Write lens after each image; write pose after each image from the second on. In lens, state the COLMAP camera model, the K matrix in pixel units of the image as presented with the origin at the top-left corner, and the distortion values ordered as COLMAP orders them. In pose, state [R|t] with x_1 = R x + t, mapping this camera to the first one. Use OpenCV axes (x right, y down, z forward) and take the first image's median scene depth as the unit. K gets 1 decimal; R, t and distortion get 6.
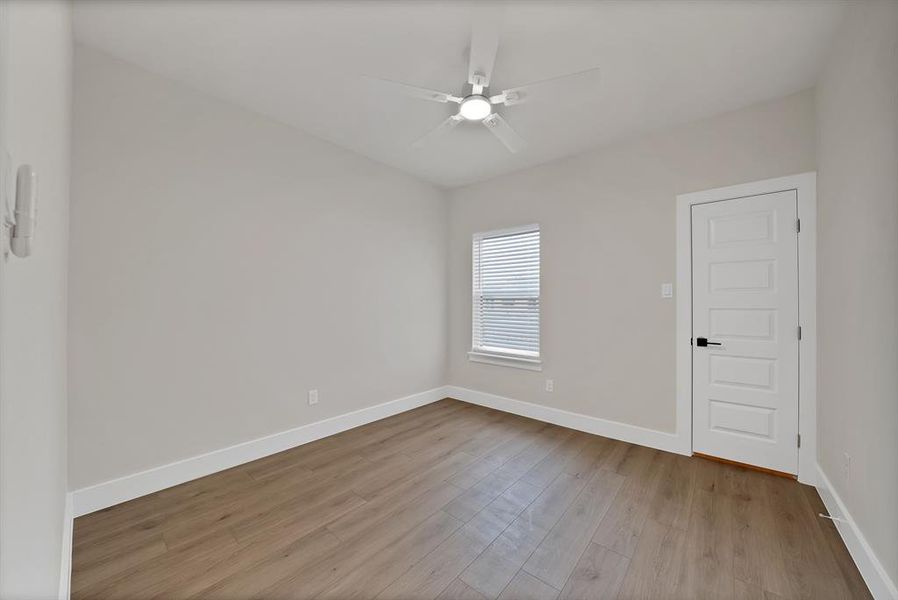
lens RADIAL K [[324.3, 0, 452.3], [0, 324.3, 303.1], [0, 0, 1]] dist [-0.001066, -0.000114]
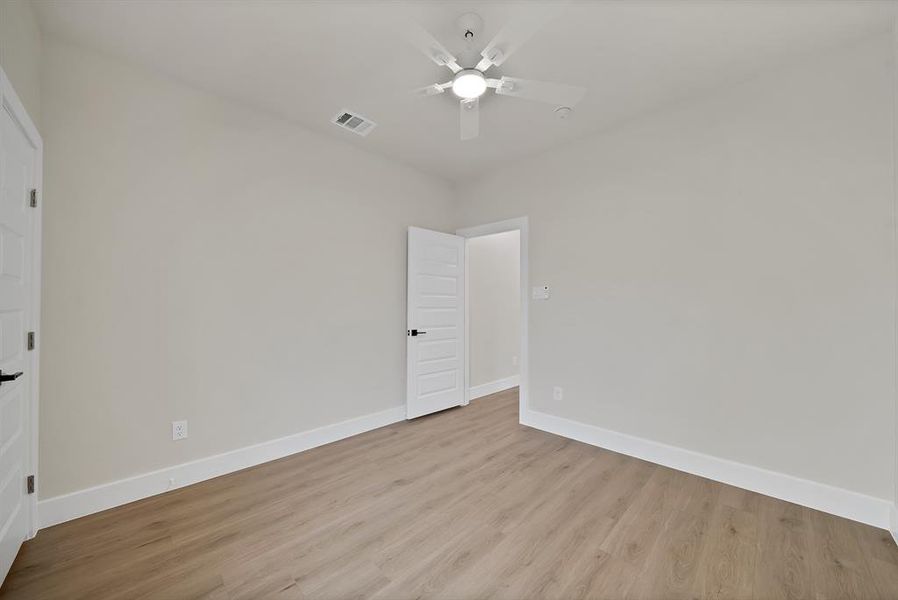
lens RADIAL K [[324.3, 0, 452.3], [0, 324.3, 303.1], [0, 0, 1]] dist [-0.001066, -0.000114]
pose [[-0.996594, -0.006426, 0.082215, 0.045476], [-0.007747, 0.999846, -0.015760, 0.014260], [-0.082101, -0.016344, -0.996490, 1.998780]]
